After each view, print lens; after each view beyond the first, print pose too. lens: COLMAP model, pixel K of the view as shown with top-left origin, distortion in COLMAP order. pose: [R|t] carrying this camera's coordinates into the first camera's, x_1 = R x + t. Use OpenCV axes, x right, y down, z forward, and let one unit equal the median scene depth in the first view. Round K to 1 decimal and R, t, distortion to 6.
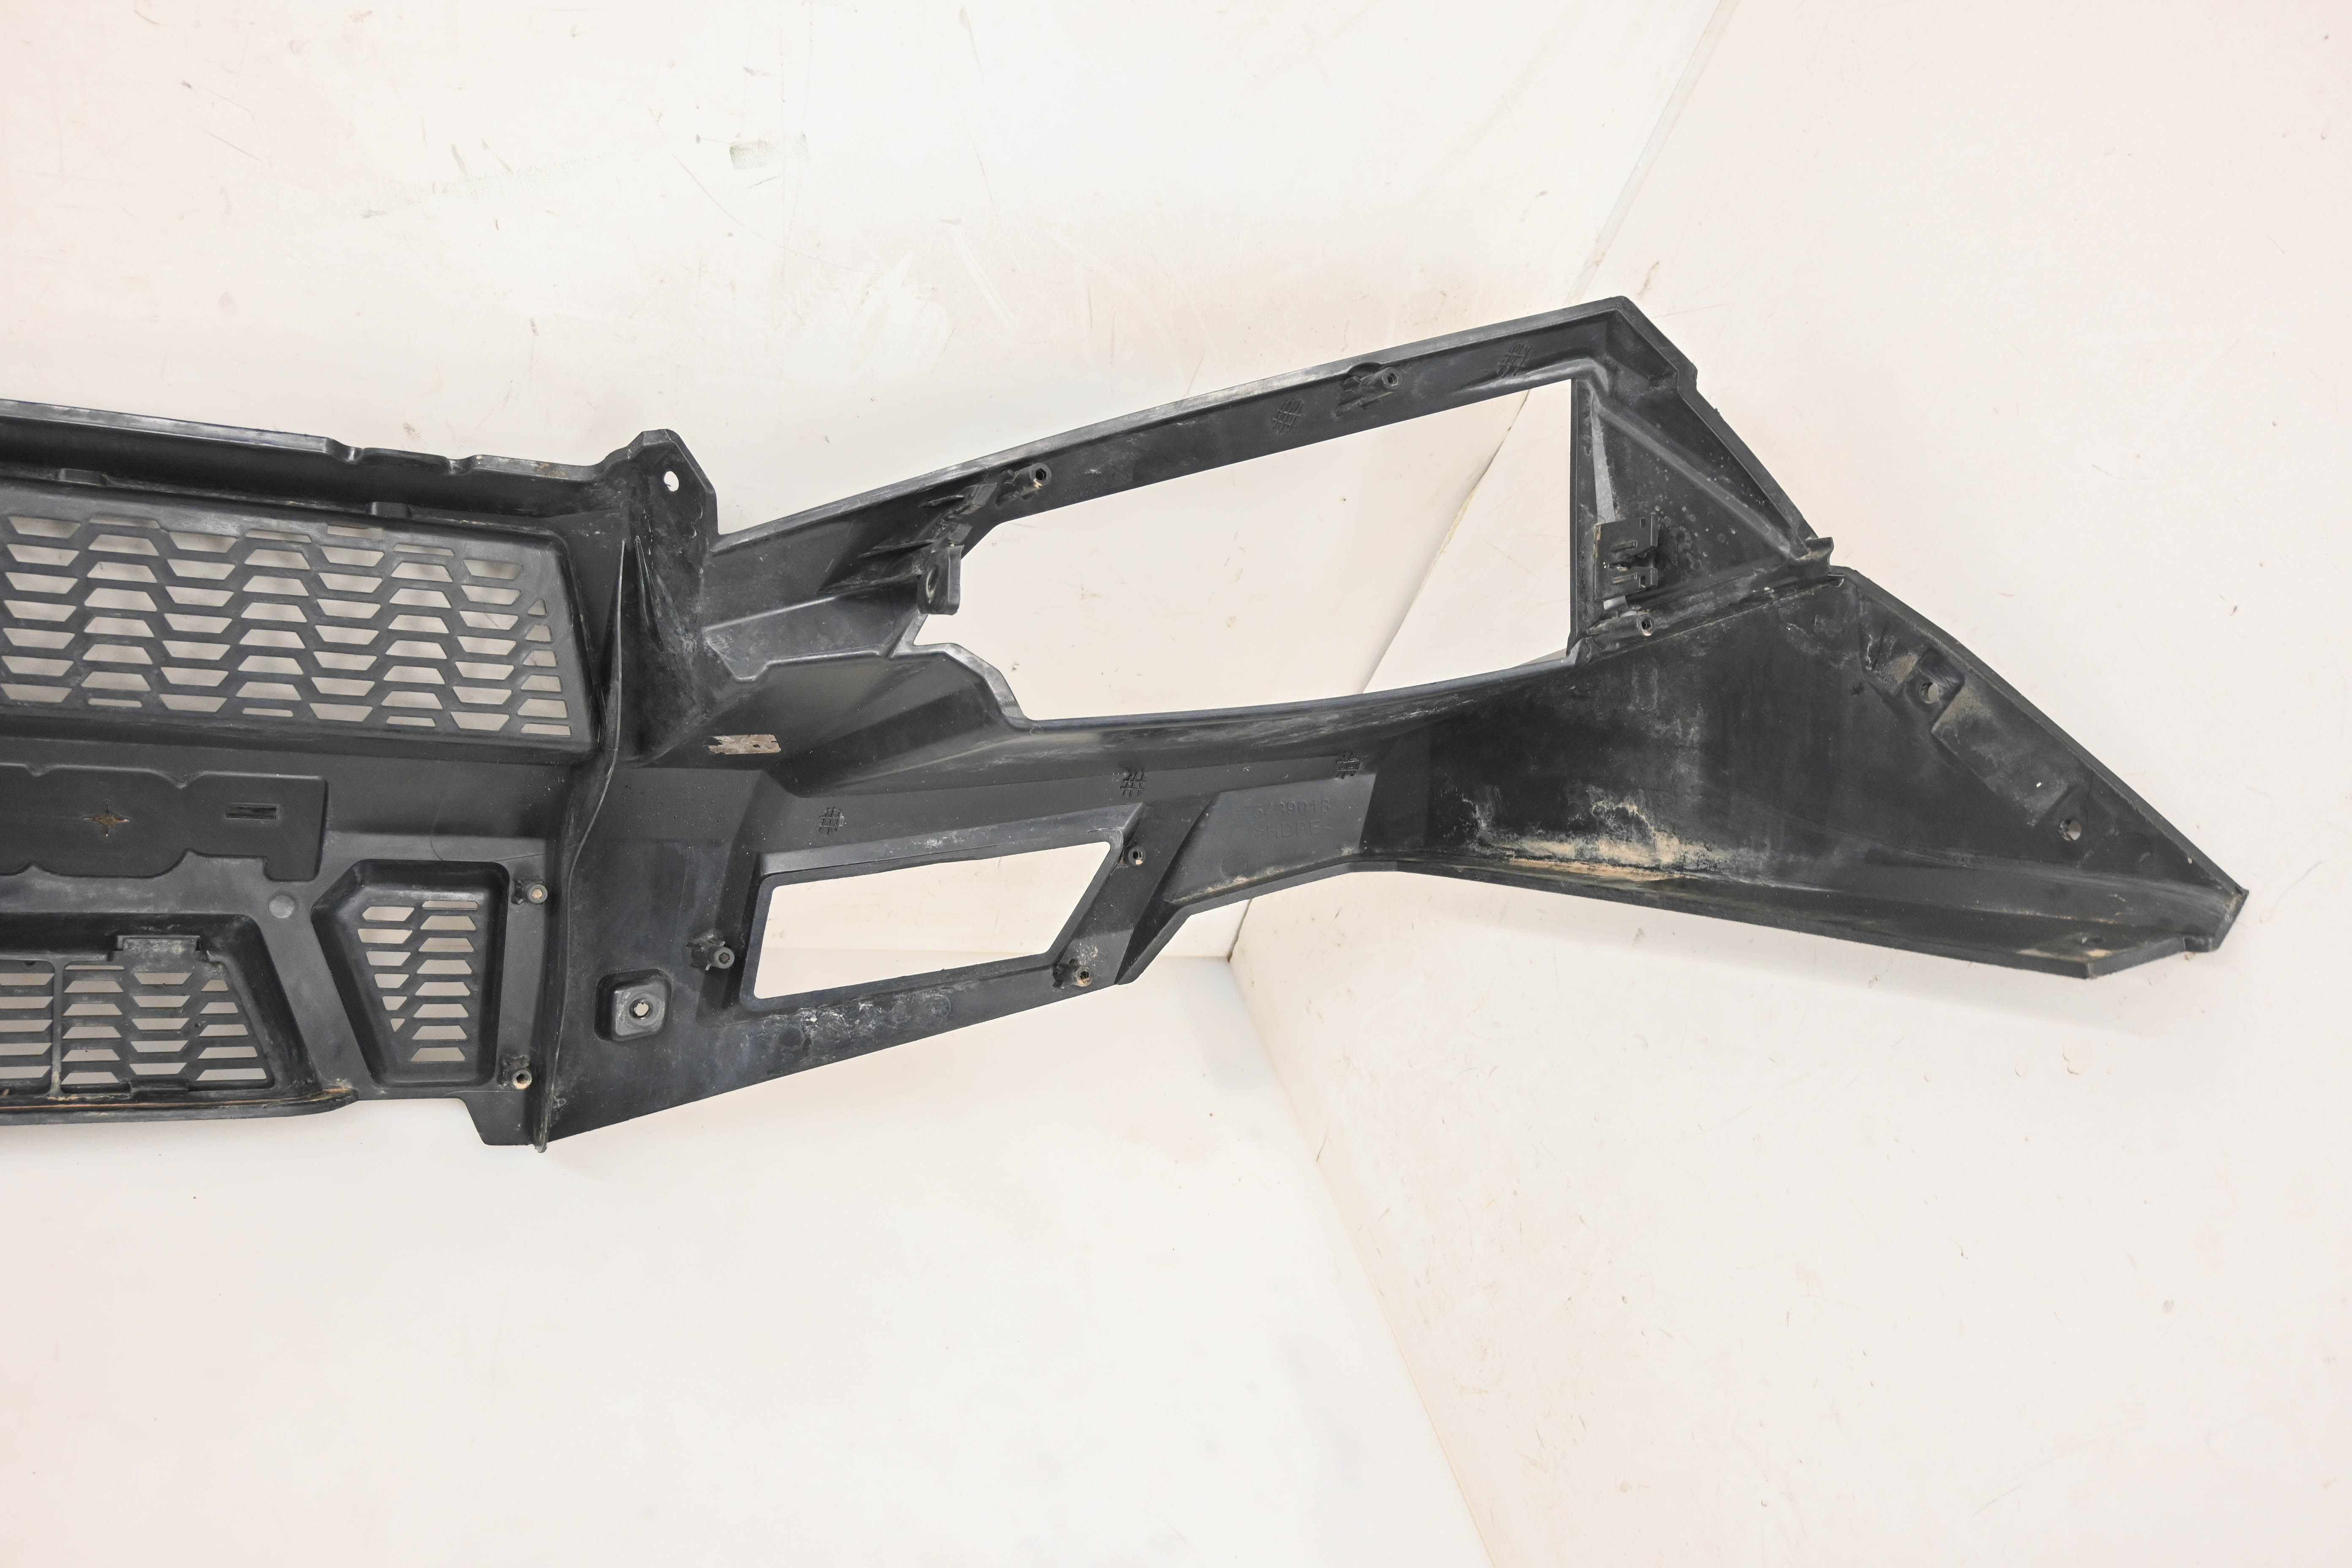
lens RADIAL K [[2100.0, 0, 1176.0], [0, 2100.0, 784.0], [0, 0, 1]] dist [0.006308, 0.007198]
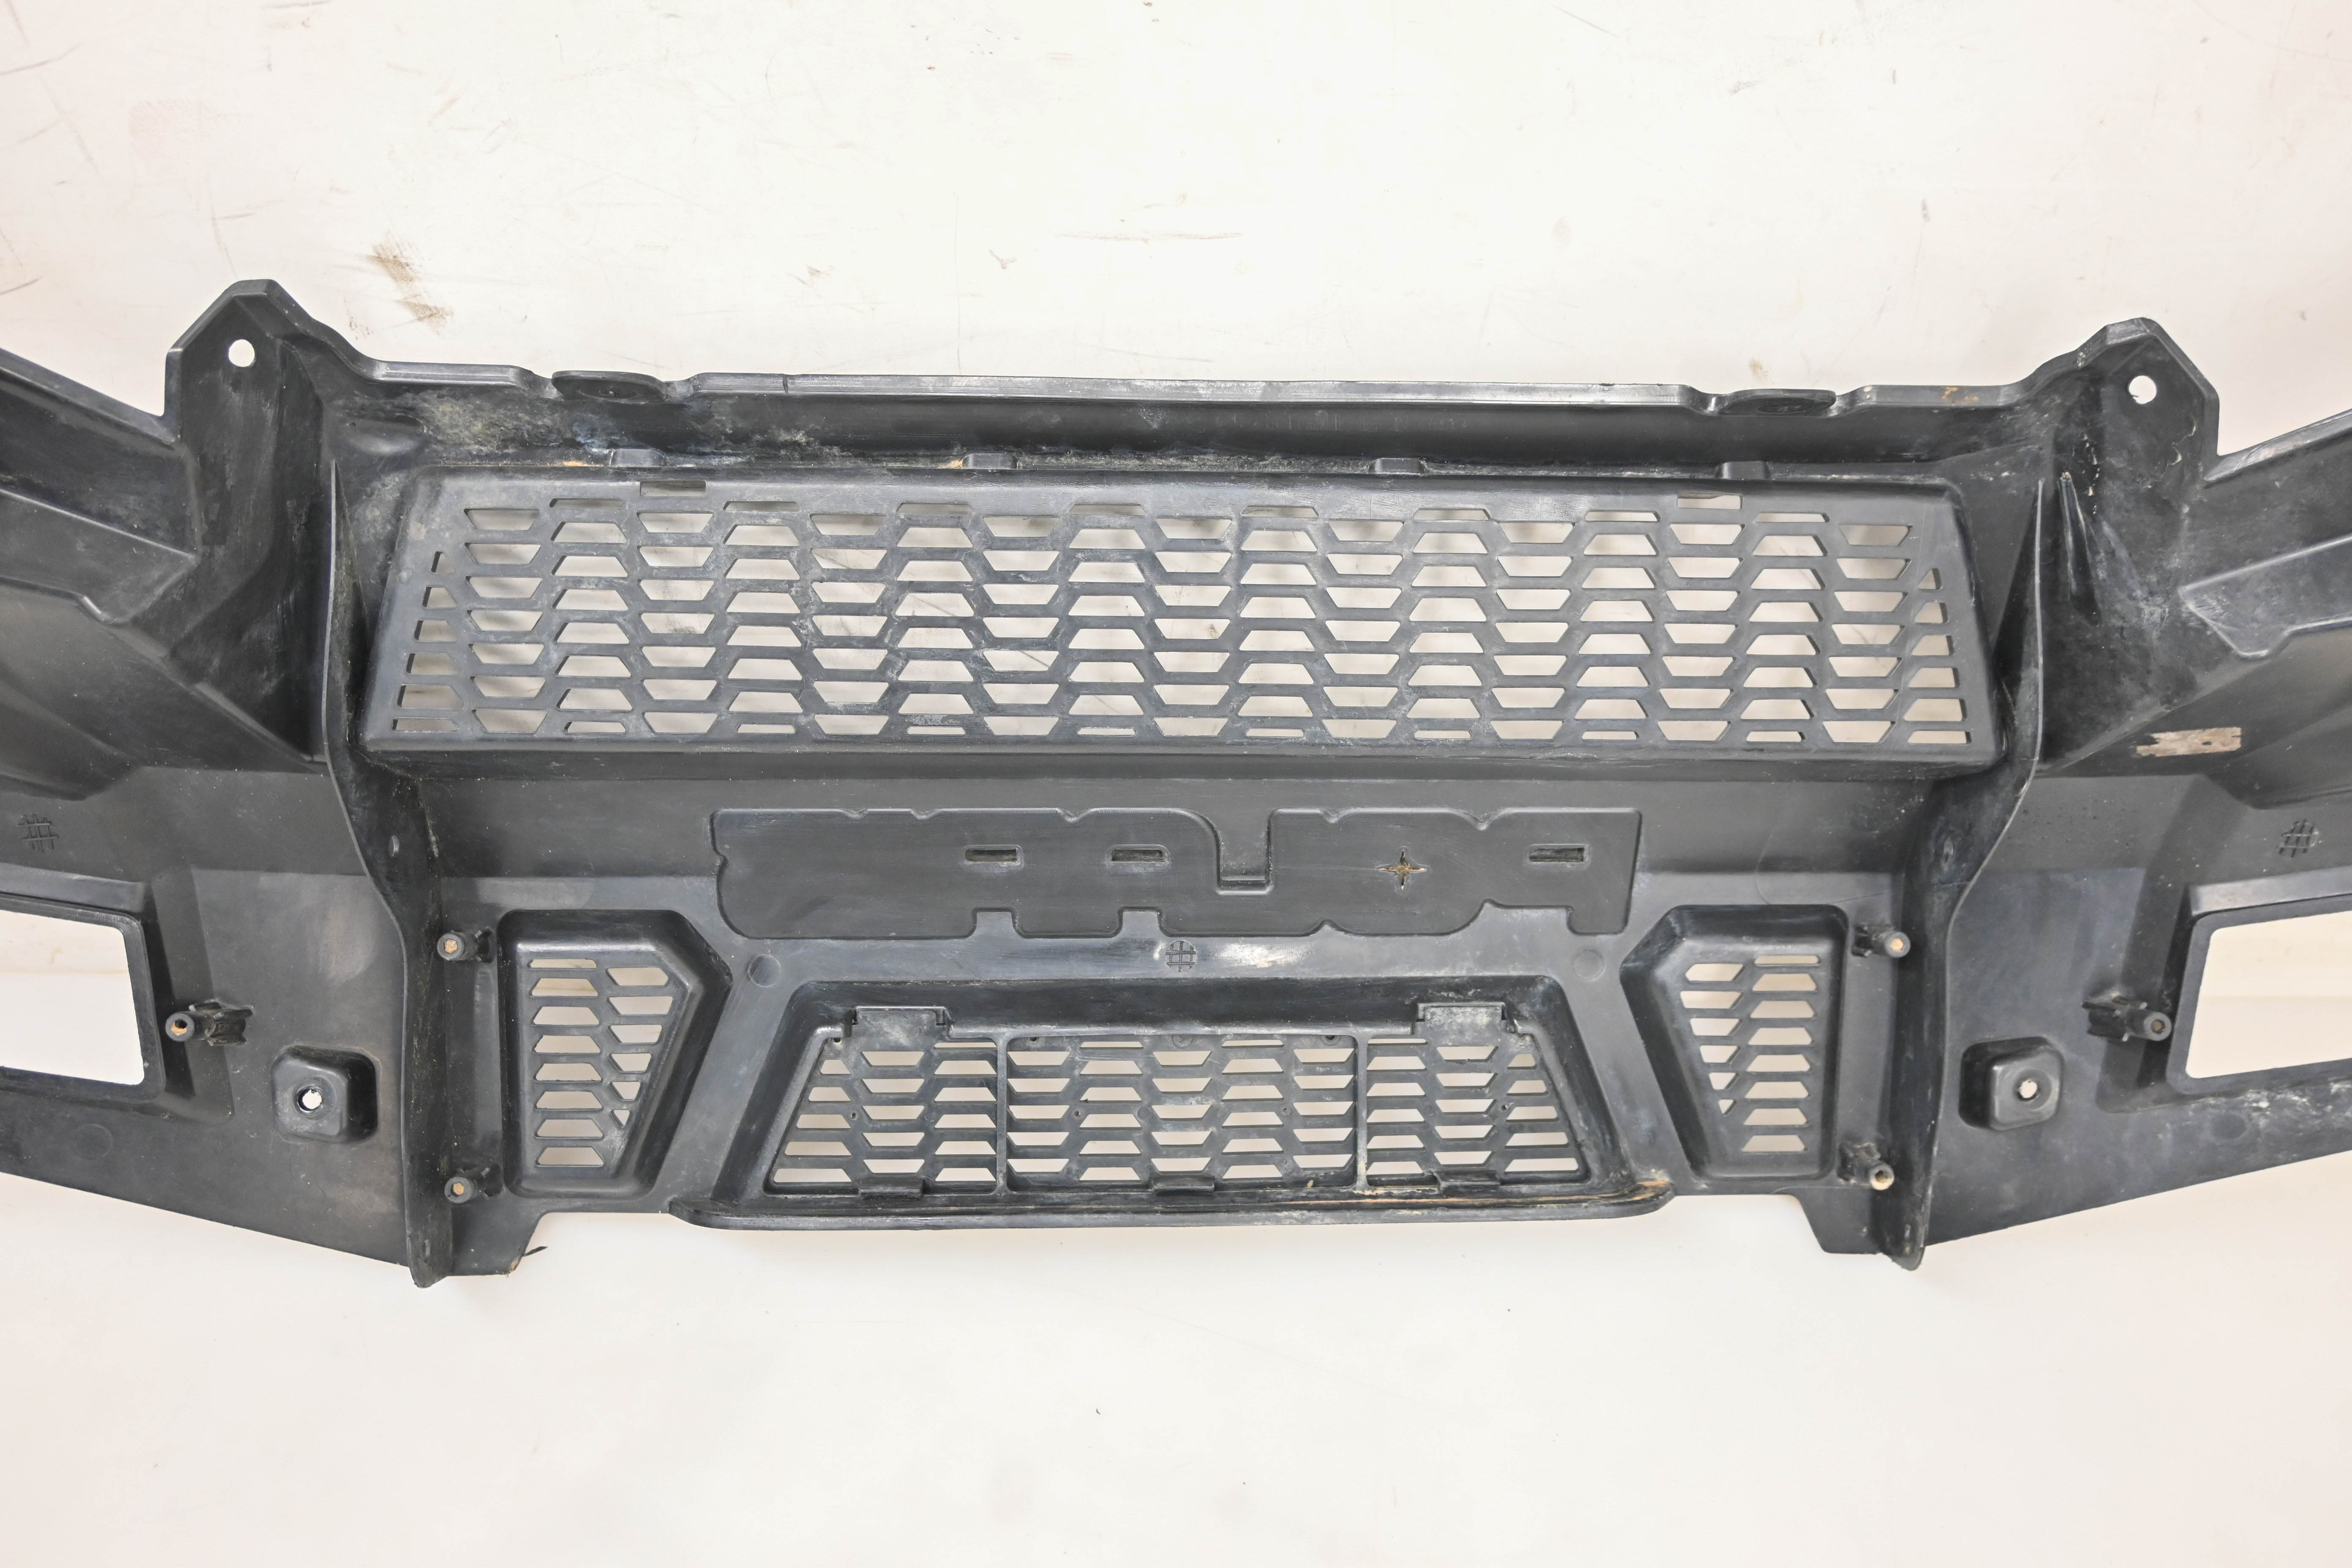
lens RADIAL K [[2100.0, 0, 1176.0], [0, 2100.0, 784.0], [0, 0, 1]] dist [0.006308, 0.007198]
pose [[0.908452, -0.042632, -0.415809, -0.229163], [0.047163, 0.998887, 0.000628, -0.022058], [0.415319, -0.020182, 0.909452, 0.180341]]
